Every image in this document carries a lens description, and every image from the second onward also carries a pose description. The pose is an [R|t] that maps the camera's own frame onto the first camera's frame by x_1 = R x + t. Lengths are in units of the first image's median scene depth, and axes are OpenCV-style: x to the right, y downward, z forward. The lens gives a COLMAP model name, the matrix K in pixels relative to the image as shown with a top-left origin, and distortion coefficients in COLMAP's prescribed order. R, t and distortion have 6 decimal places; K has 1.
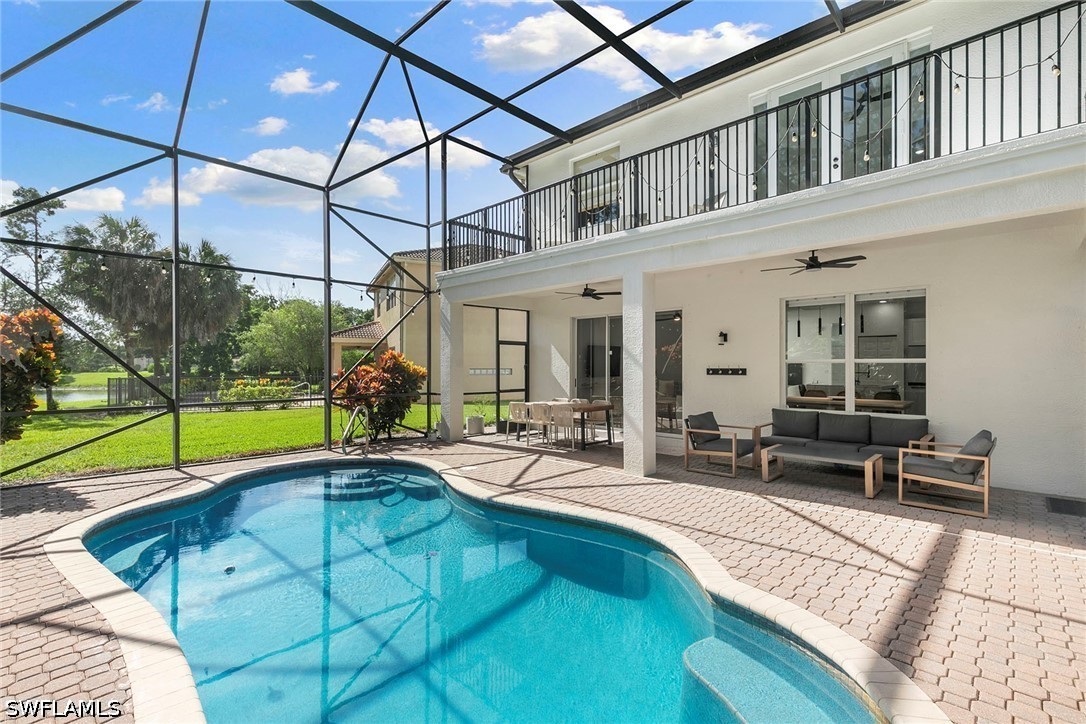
lens RADIAL K [[490.6, 0, 543.0], [0, 490.6, 362.0], [0, 0, 1]] dist [0.000659, 0.000036]
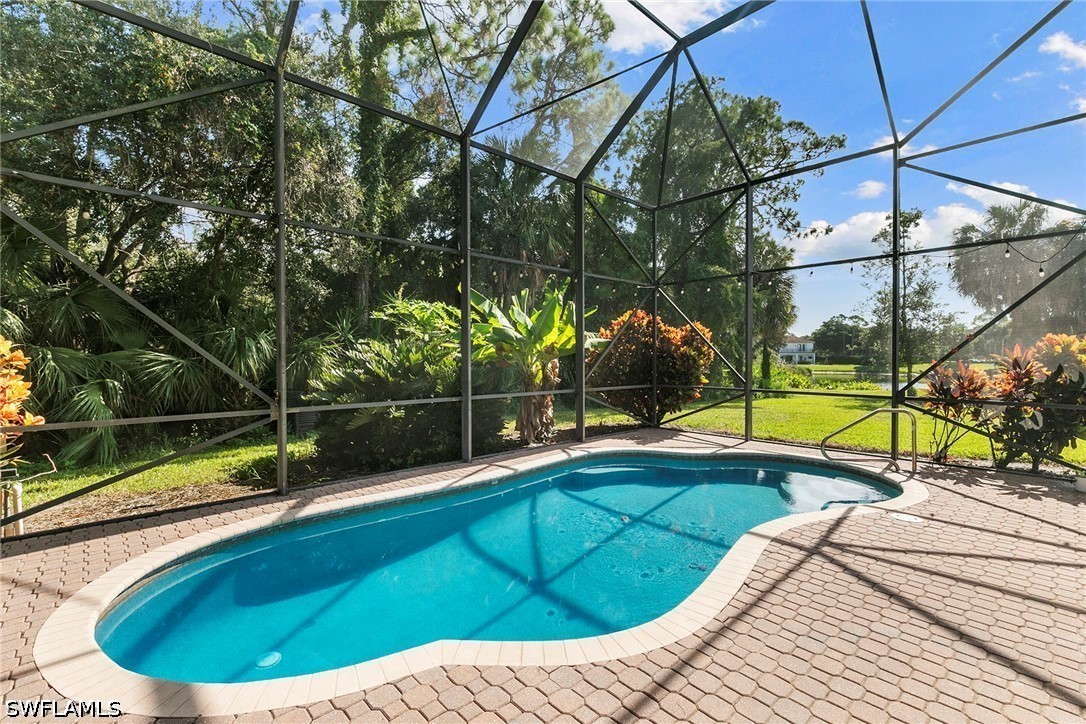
lens RADIAL K [[482.2, 0, 543.0], [0, 482.2, 362.0], [0, 0, 1]] dist [0.000855, -0.000072]
pose [[-0.066271, 0.010960, -0.997741, 0.631580], [0.006383, 0.999924, 0.010560, 0.002274], [0.997781, -0.005669, -0.066336, 0.702547]]
